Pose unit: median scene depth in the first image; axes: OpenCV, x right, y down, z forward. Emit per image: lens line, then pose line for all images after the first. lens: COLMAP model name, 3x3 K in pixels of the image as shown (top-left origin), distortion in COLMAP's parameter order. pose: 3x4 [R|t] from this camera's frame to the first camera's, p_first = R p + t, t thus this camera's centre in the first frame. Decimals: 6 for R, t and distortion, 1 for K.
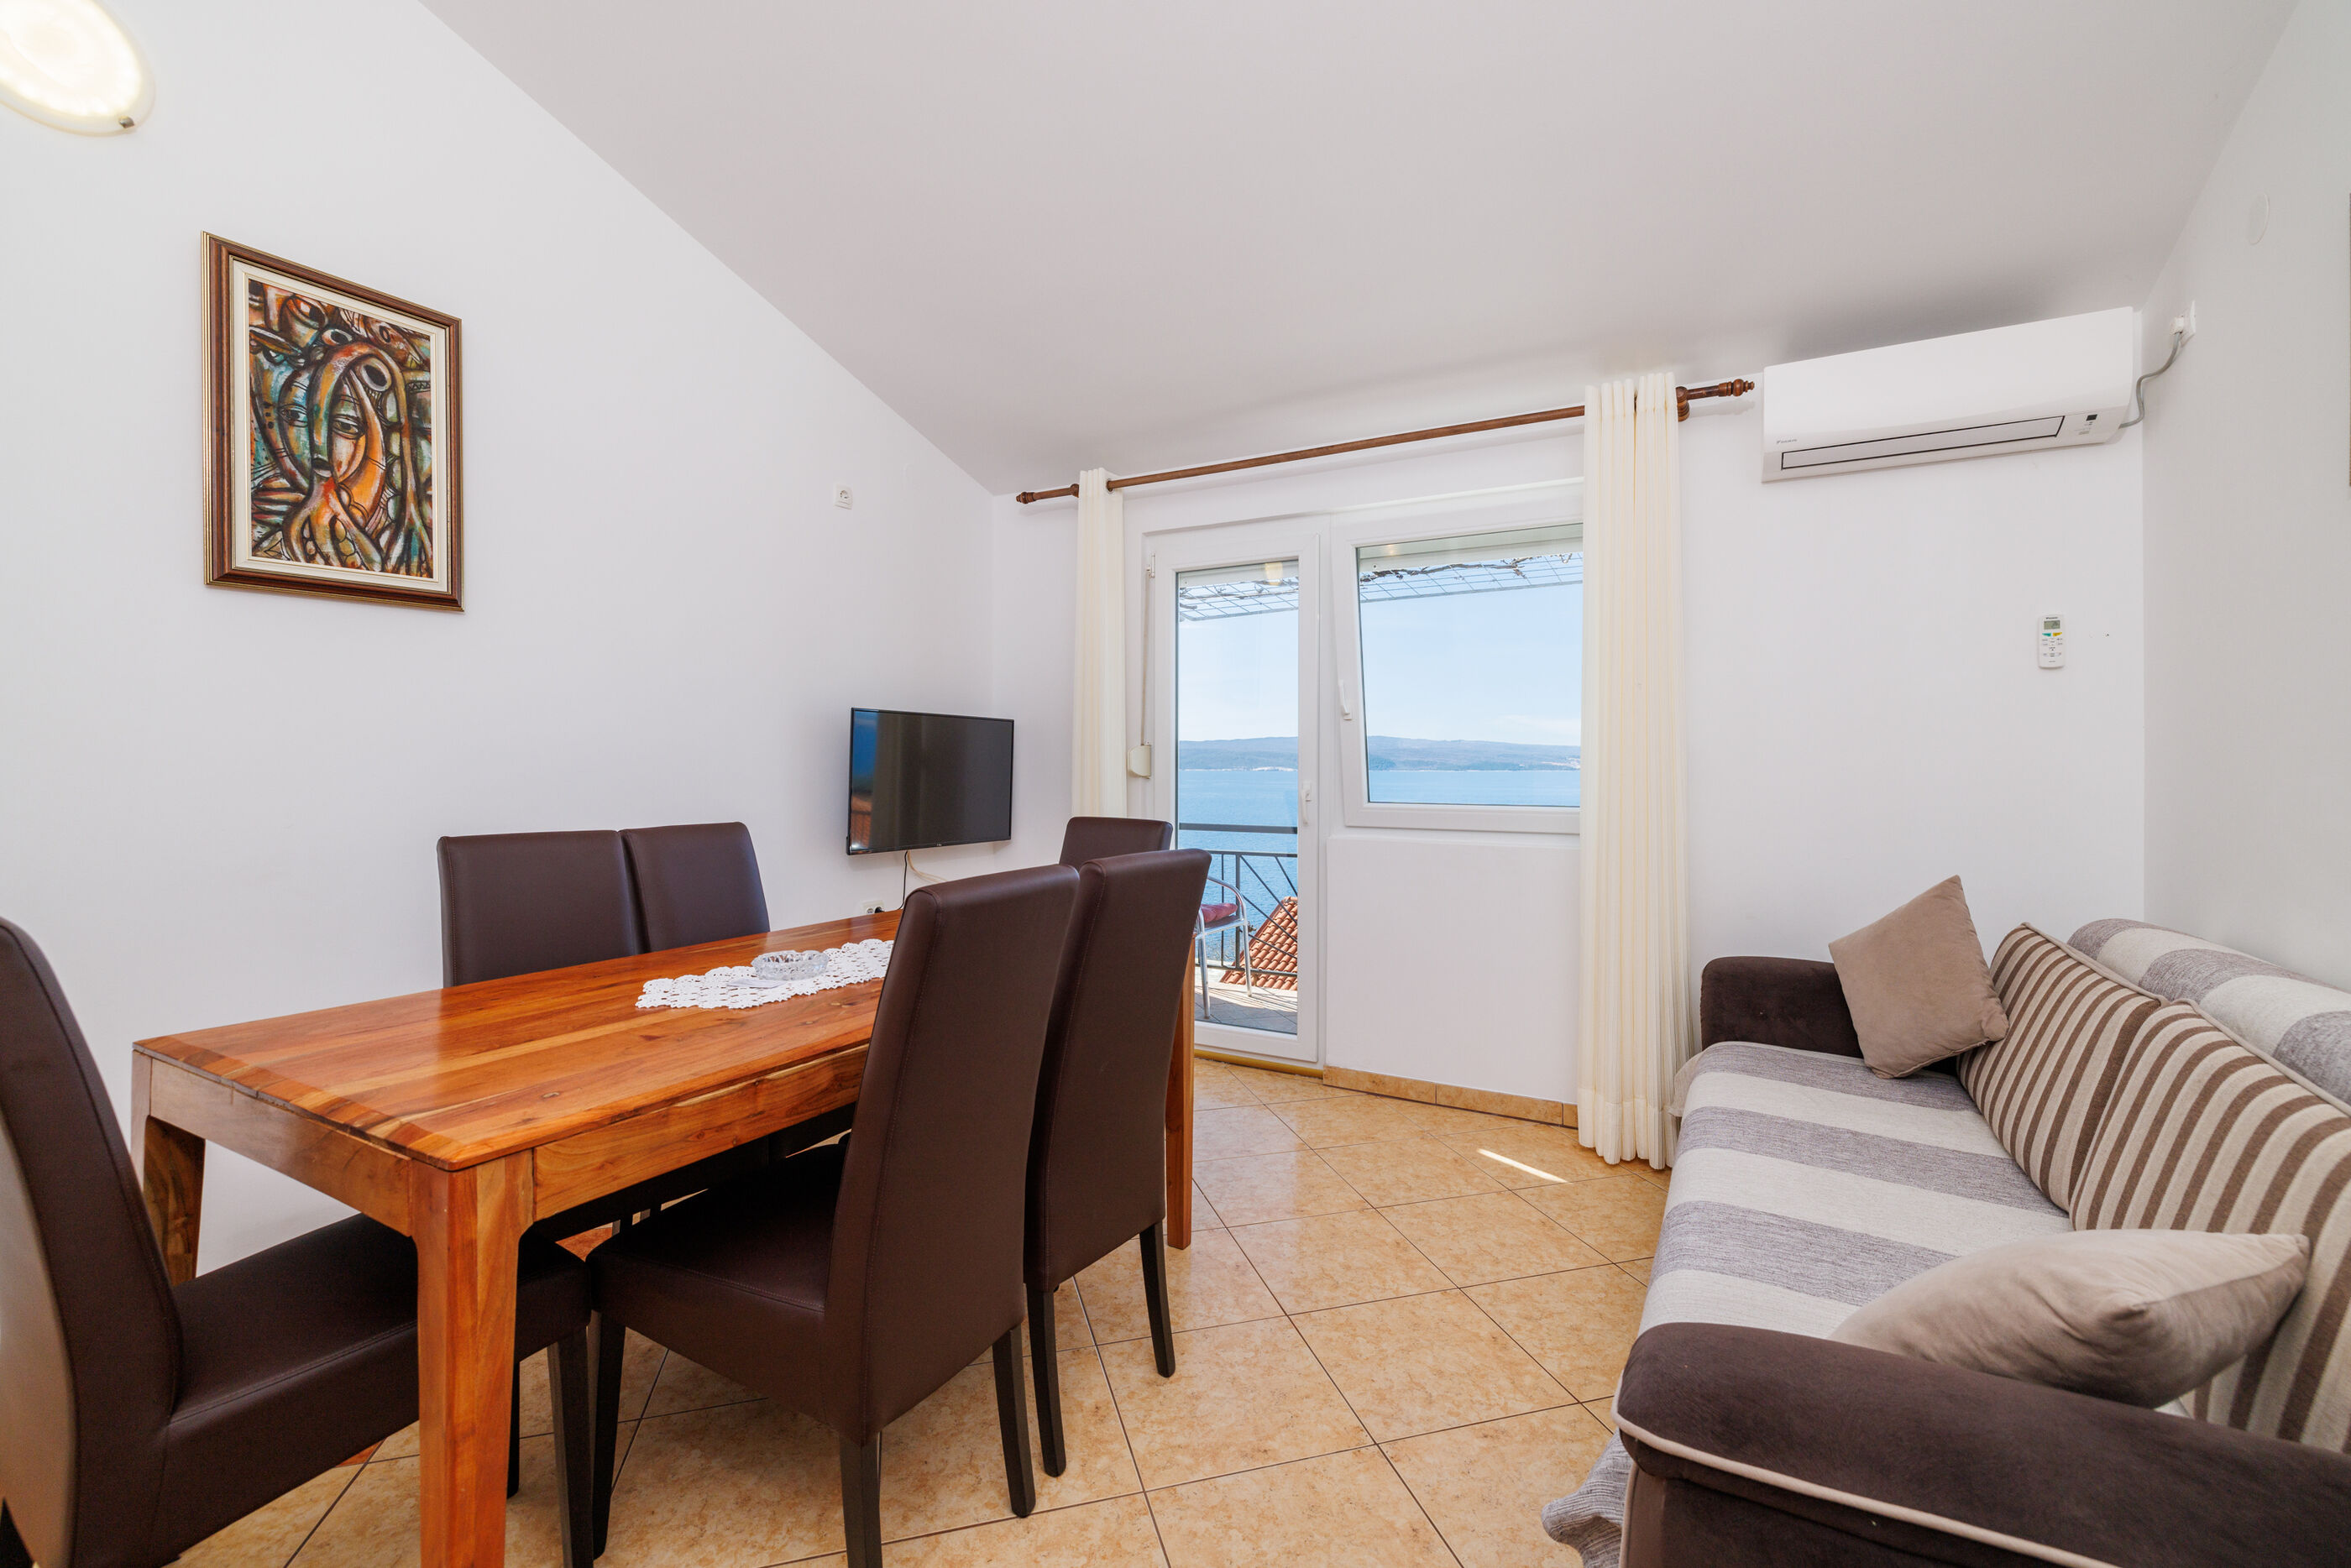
lens RADIAL K [[993.6, 0, 1177.4], [0, 993.6, 751.3], [0, 0, 1]] dist [0.002390, 0.000232]
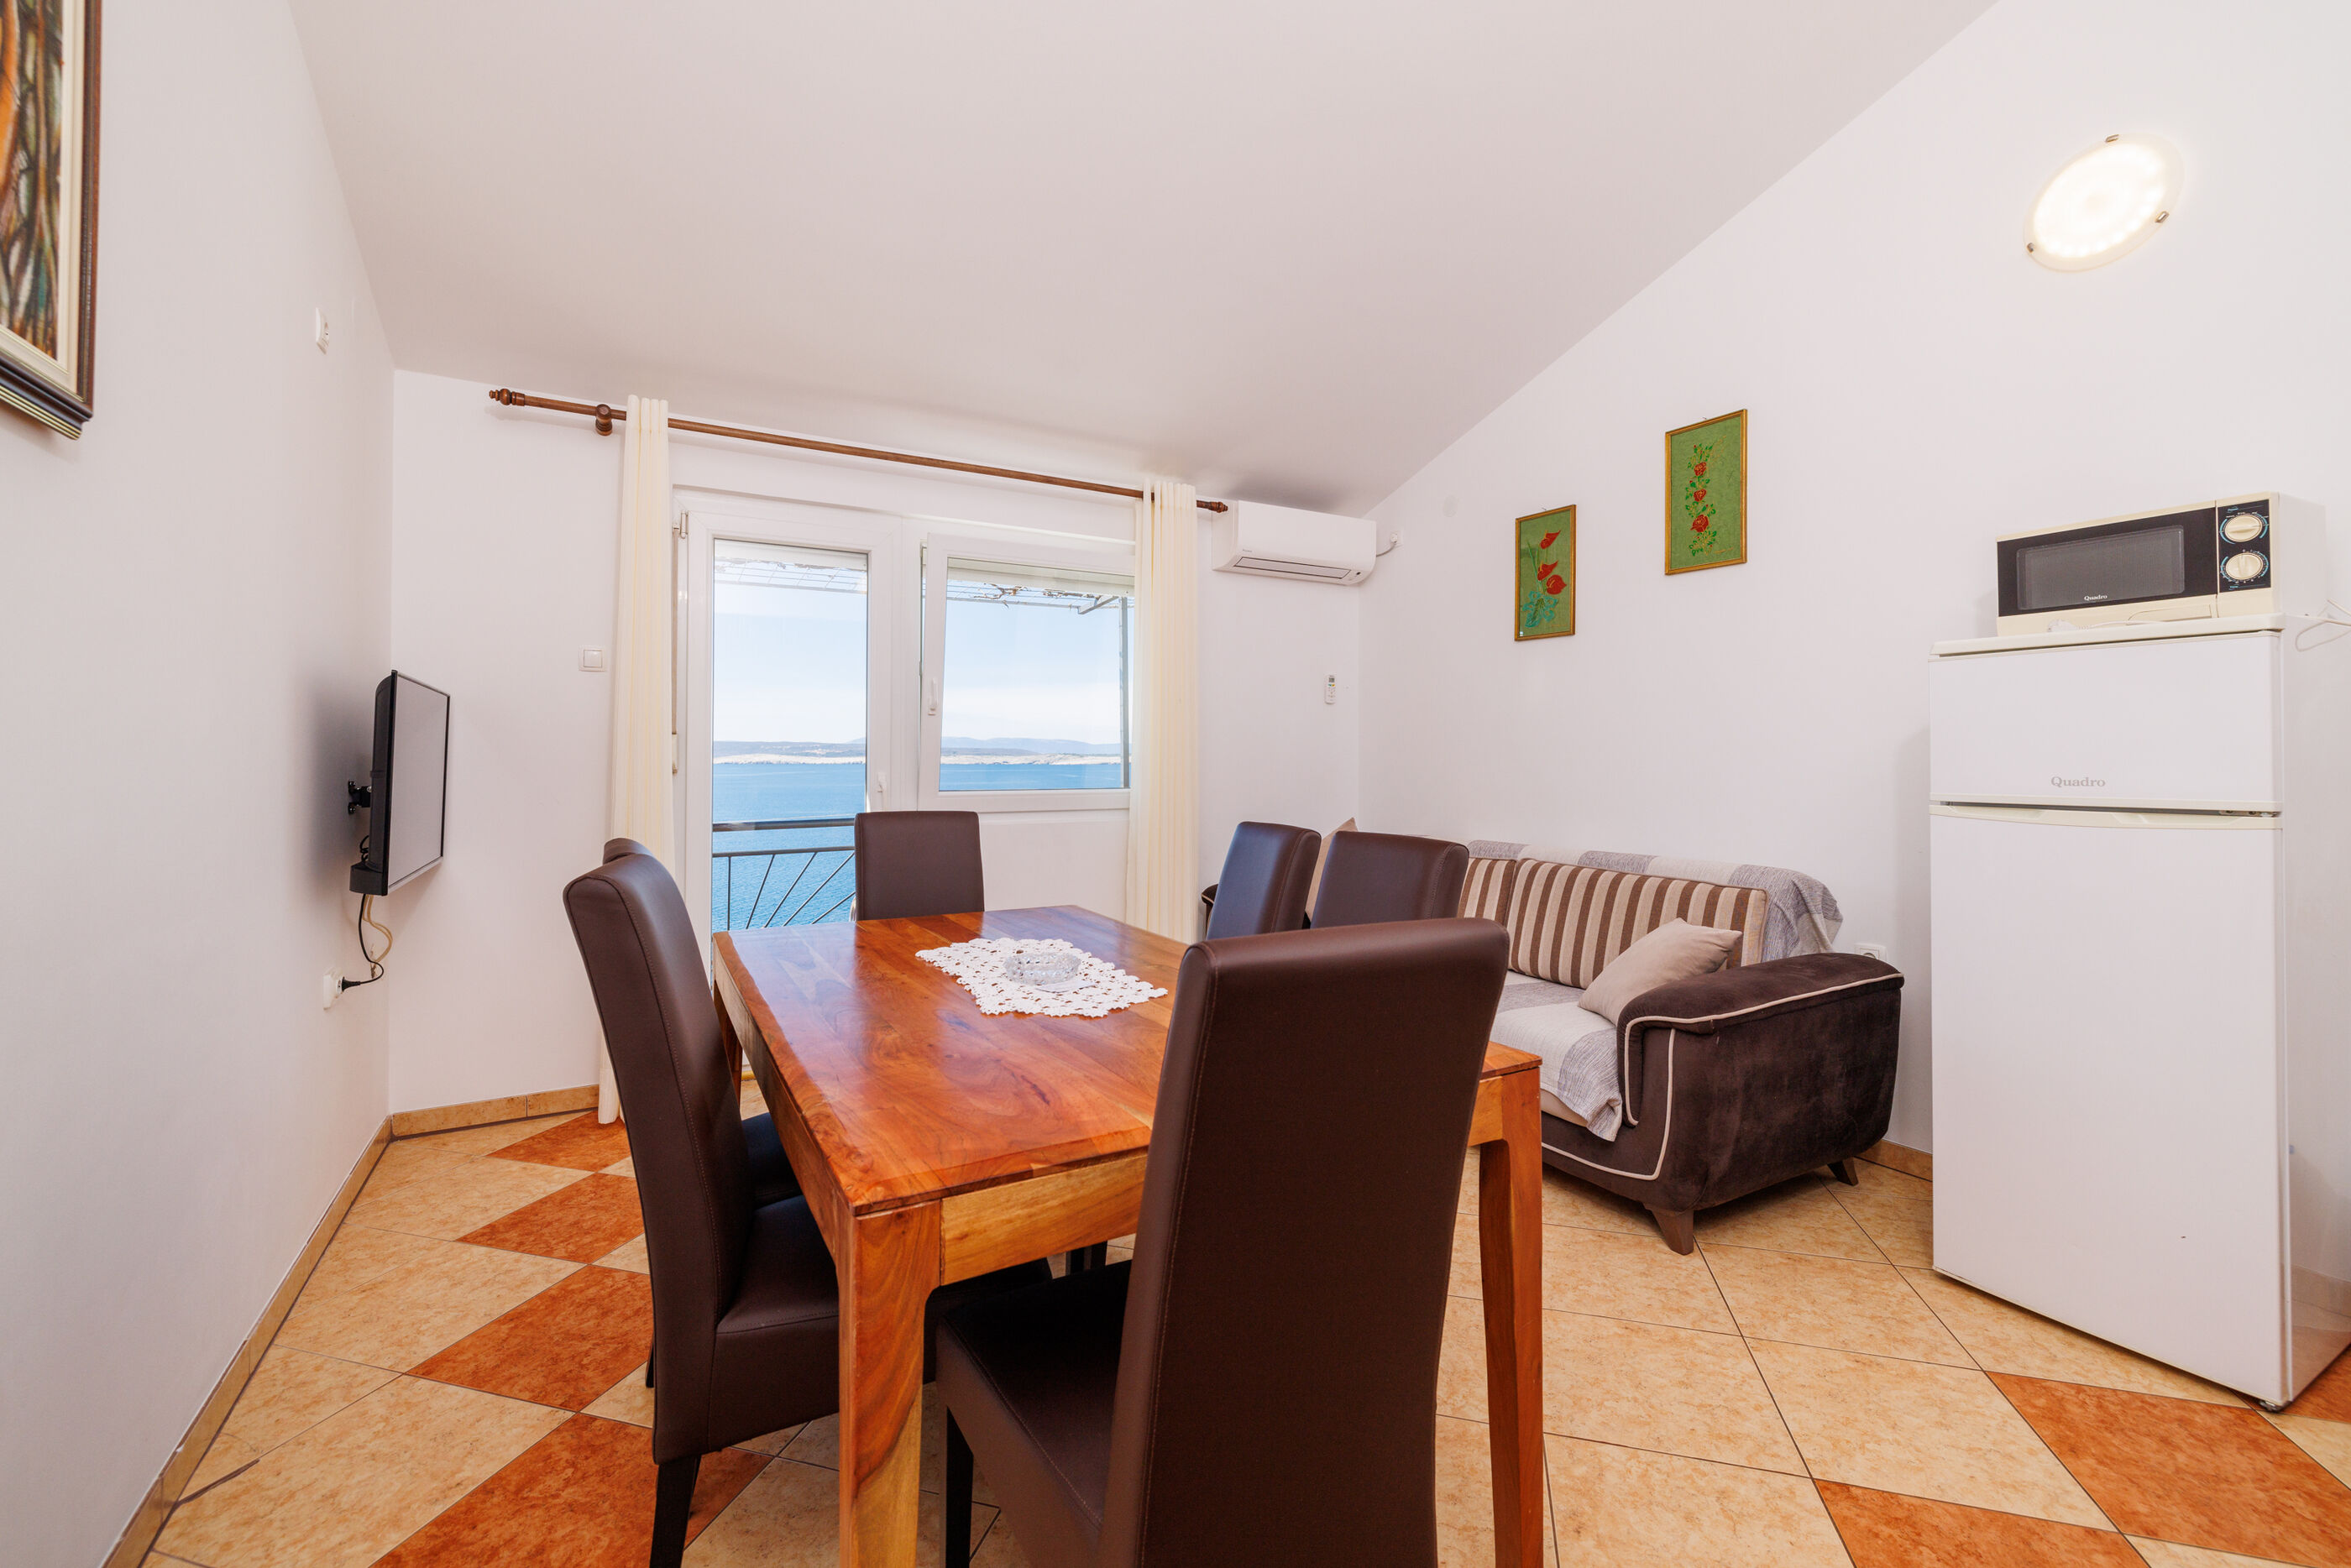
lens RADIAL K [[993.6, 0, 1177.4], [0, 993.6, 751.3], [0, 0, 1]] dist [0.002390, 0.000232]
pose [[0.522135, 0.003144, 0.852857, -0.758147], [-0.011653, 0.999926, 0.003447, 0.001252], [-0.852783, -0.011738, 0.522133, 0.262004]]
